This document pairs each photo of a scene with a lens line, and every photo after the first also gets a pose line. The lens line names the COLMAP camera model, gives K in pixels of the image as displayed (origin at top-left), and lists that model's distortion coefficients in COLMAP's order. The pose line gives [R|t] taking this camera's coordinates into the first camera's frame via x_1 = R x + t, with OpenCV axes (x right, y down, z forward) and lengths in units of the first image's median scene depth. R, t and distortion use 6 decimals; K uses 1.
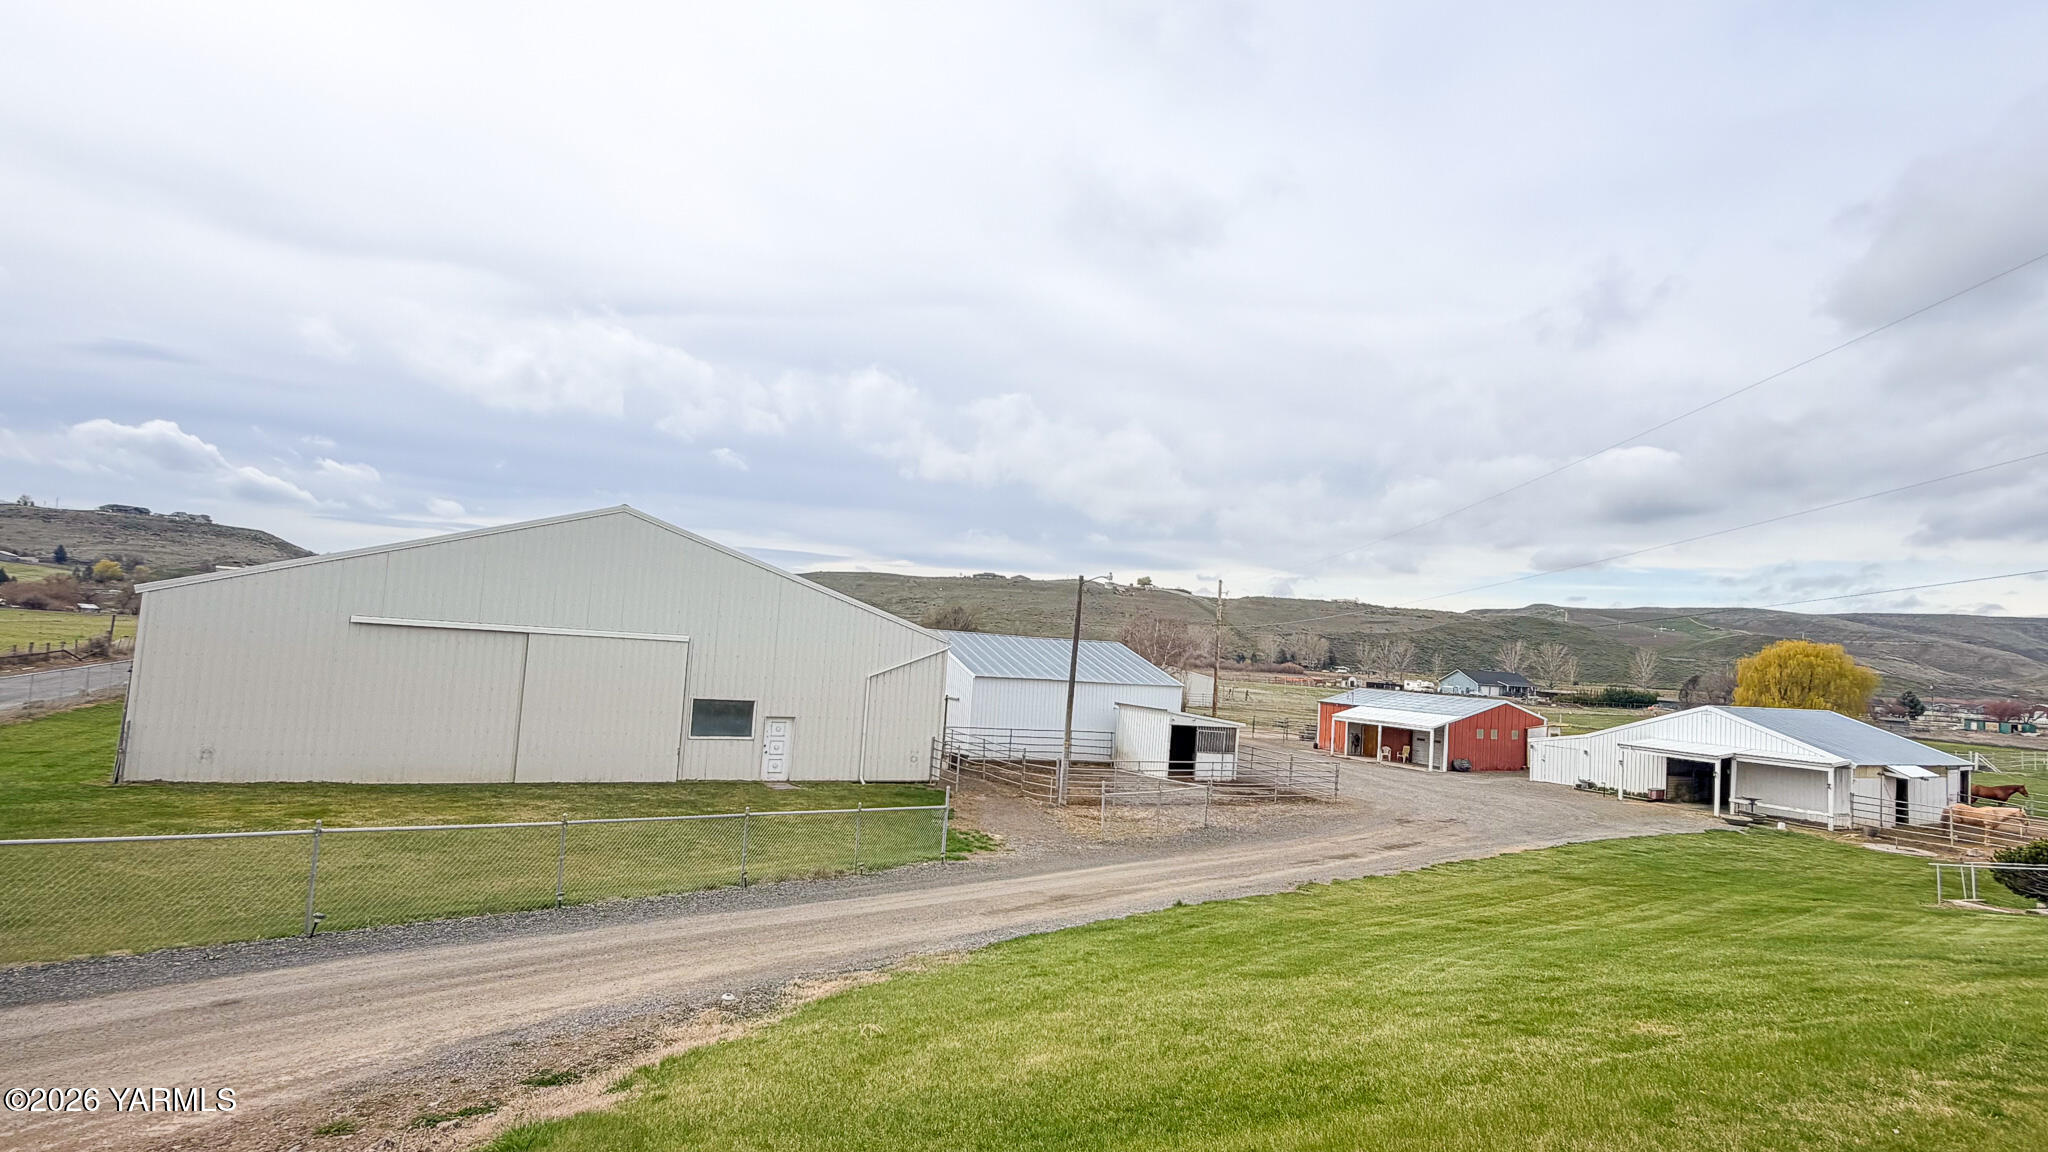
lens RADIAL K [[1029.6, 0, 1024.0], [0, 1029.6, 576.0], [0, 0, 1]] dist [0.002719, 0.002653]
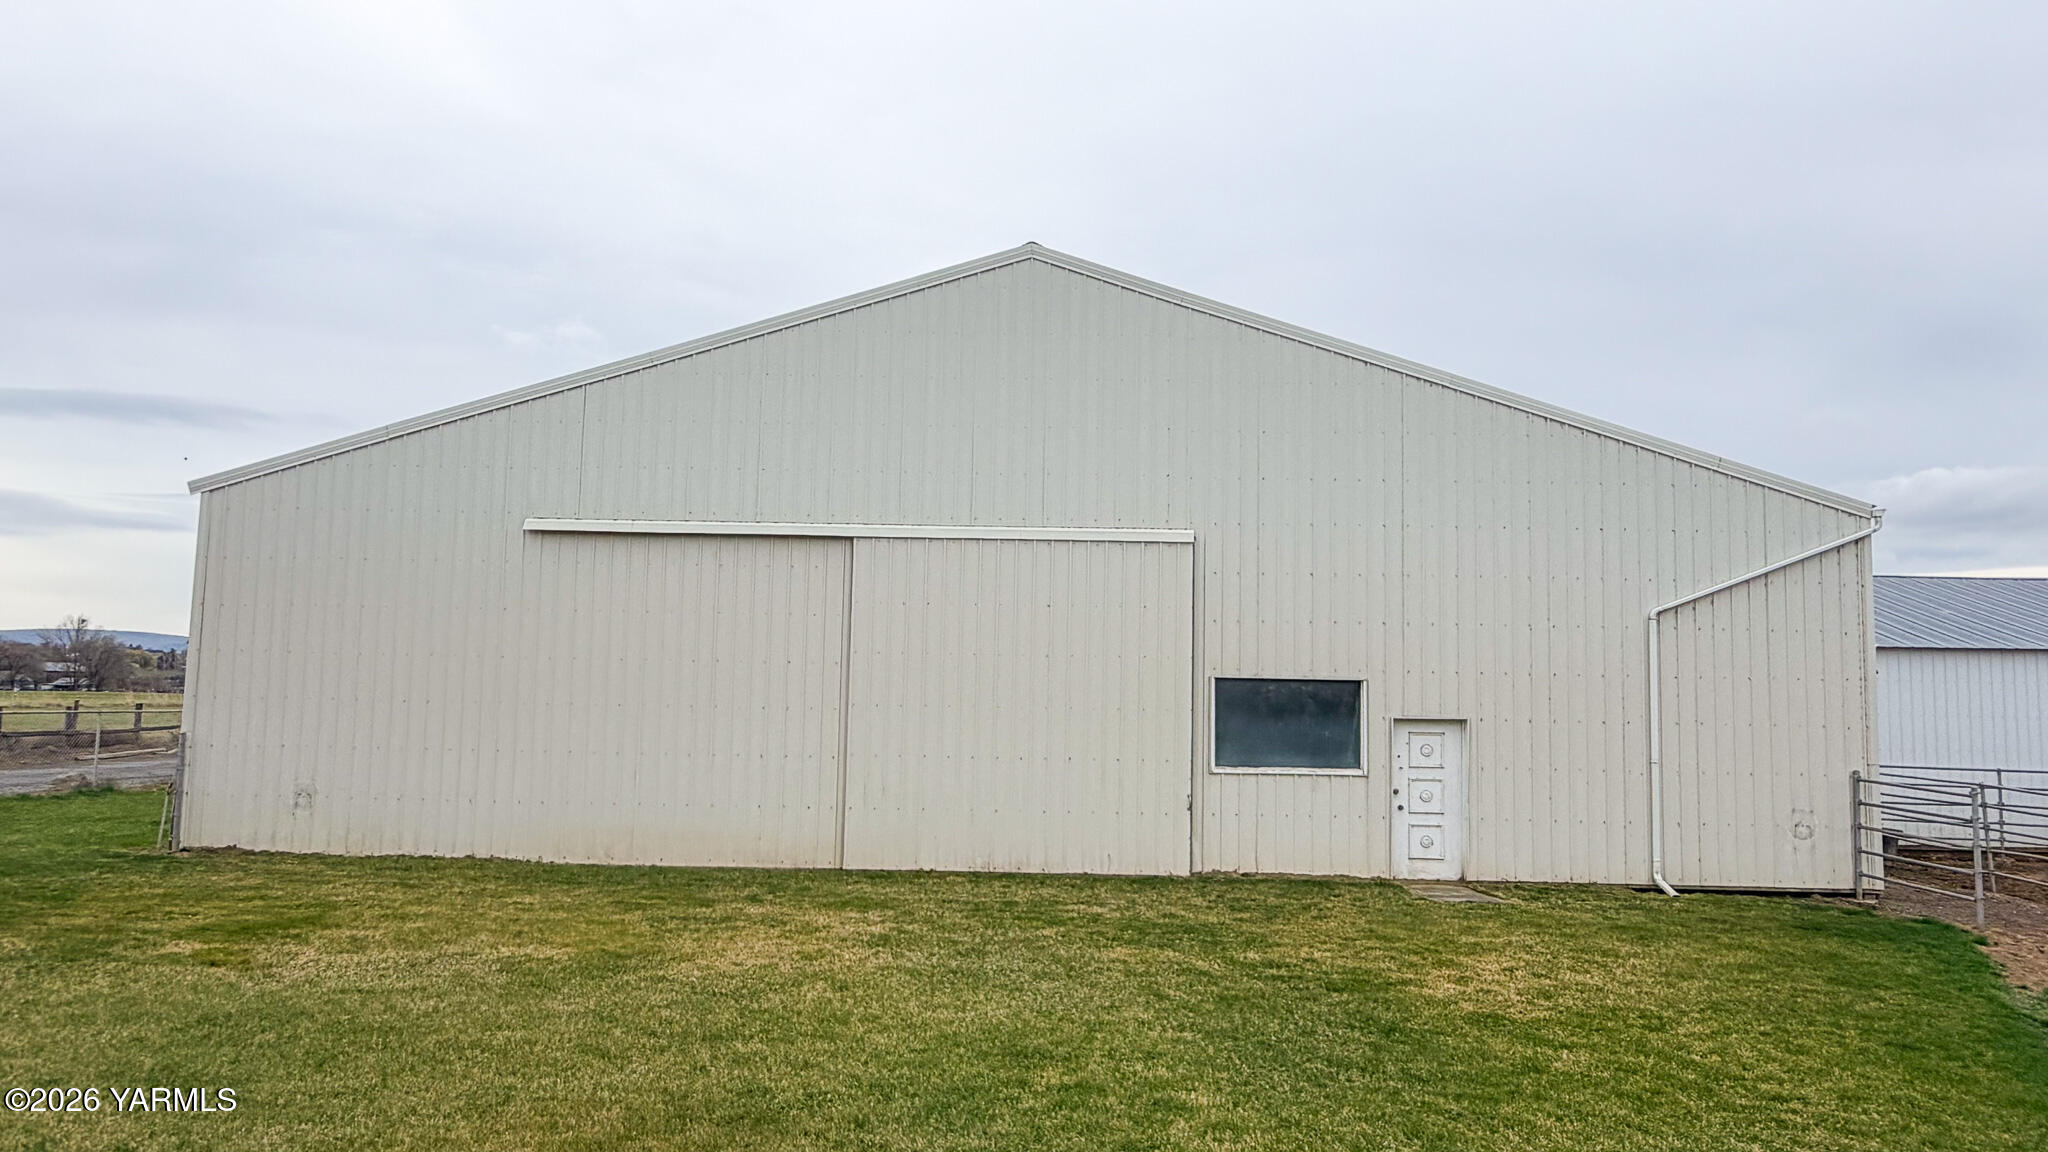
lens RADIAL K [[1280.2, 0, 1024.0], [0, 1280.2, 576.0], [0, 0, 1]] dist [-0.000284, 0.000099]
pose [[0.872352, -0.090664, -0.480398, -0.135190], [0.070884, 0.995726, -0.059201, 0.103837], [0.483713, 0.017592, 0.875050, 0.506816]]
